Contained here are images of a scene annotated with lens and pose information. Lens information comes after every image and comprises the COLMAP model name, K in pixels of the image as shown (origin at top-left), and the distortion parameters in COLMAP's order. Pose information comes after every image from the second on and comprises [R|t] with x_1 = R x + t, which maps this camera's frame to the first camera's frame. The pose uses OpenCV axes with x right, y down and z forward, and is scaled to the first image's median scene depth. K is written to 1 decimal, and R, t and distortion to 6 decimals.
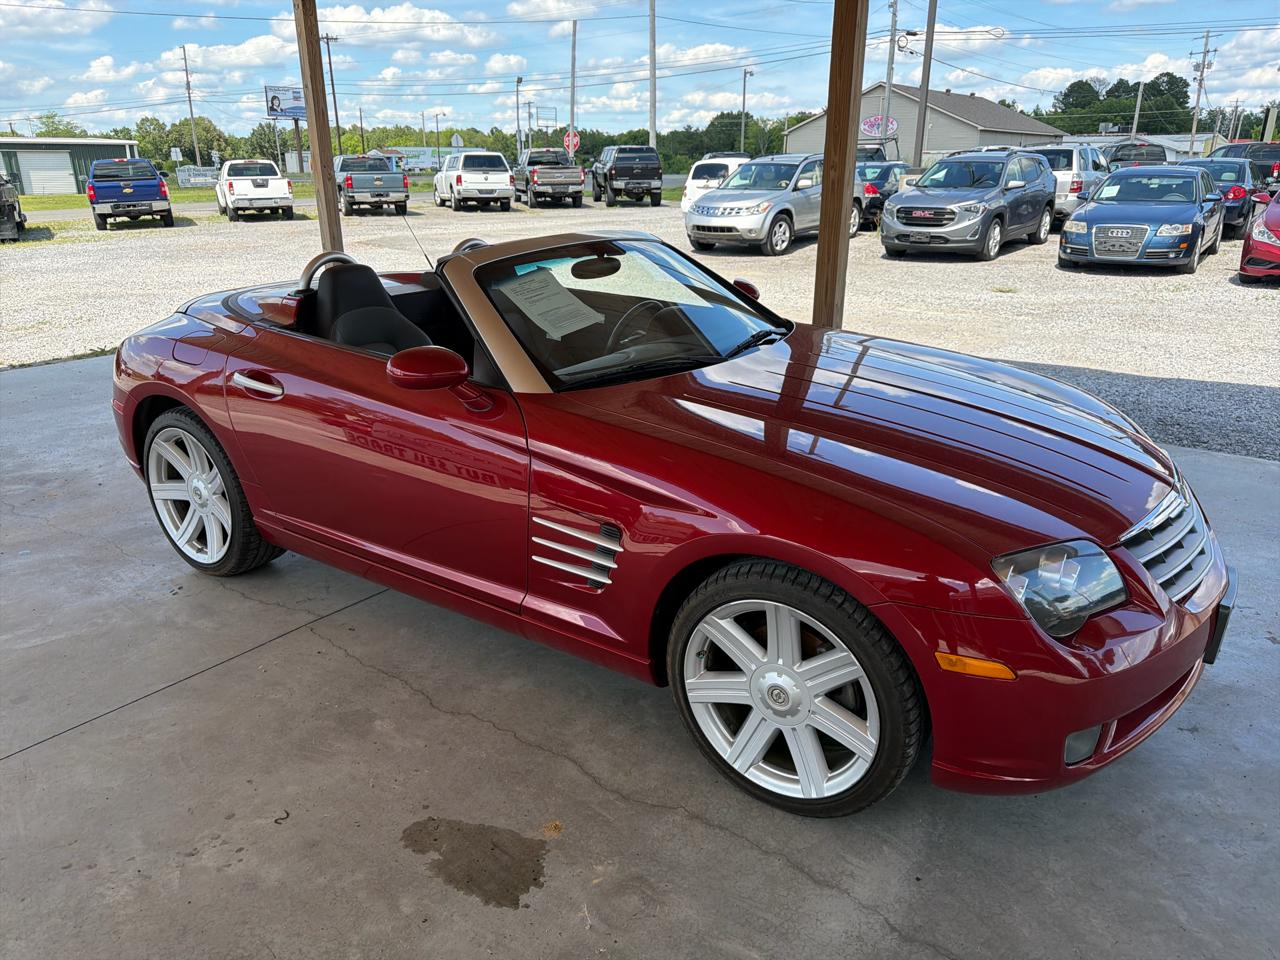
lens RADIAL K [[912.3, 0, 639.8], [0, 912.3, 488.1], [0, 0, 1]] dist [0.014485, -0.022385]
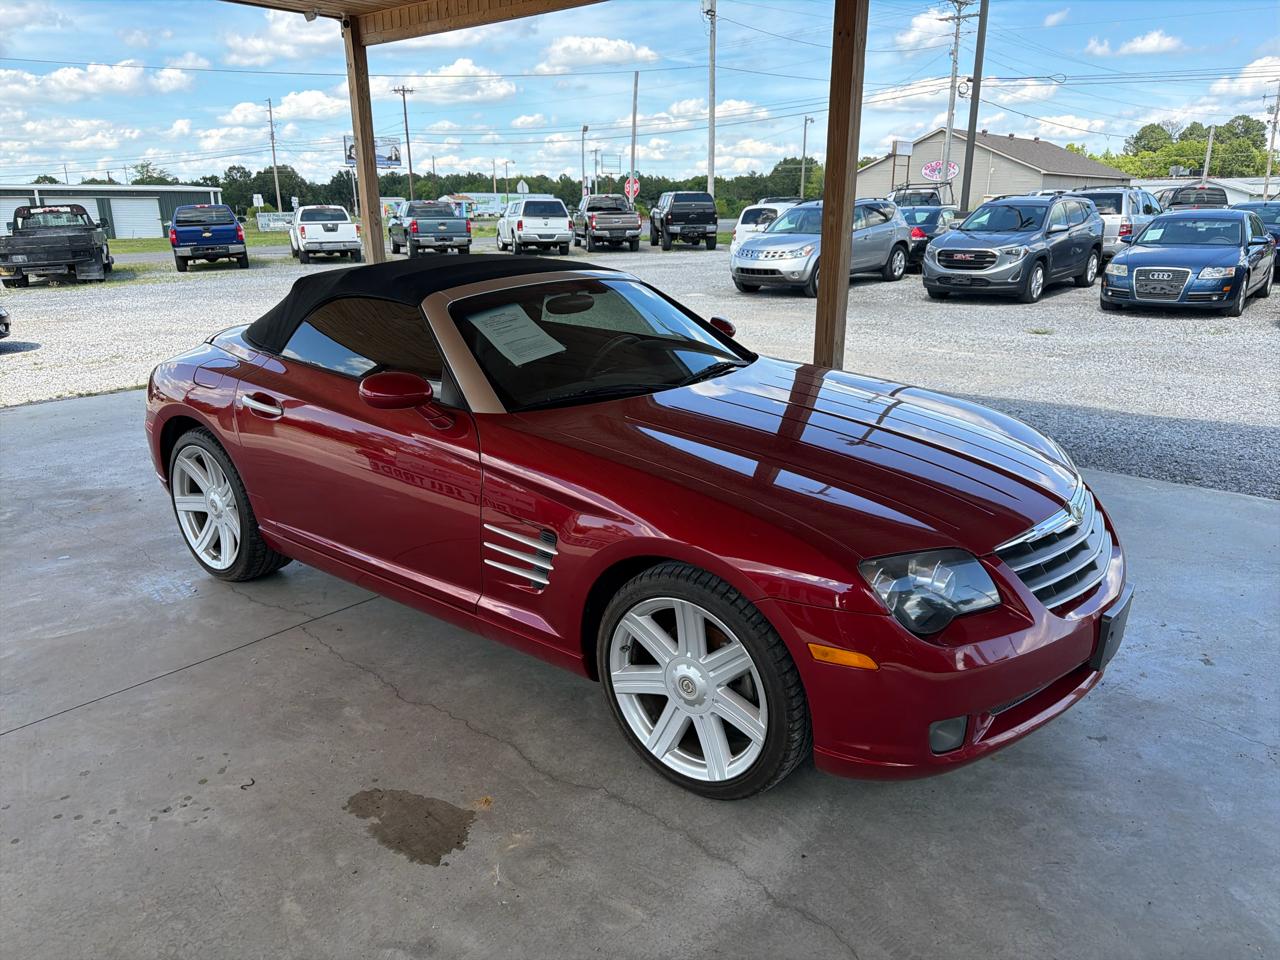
lens RADIAL K [[912.3, 0, 644.7], [0, 912.3, 487.8], [0, 0, 1]] dist [0.014485, -0.022385]
pose [[0.997999, 0.015978, -0.061172, 0.117484], [-0.018672, 0.998869, -0.043731, 0.026597], [0.060405, 0.044786, 0.997169, -0.080274]]
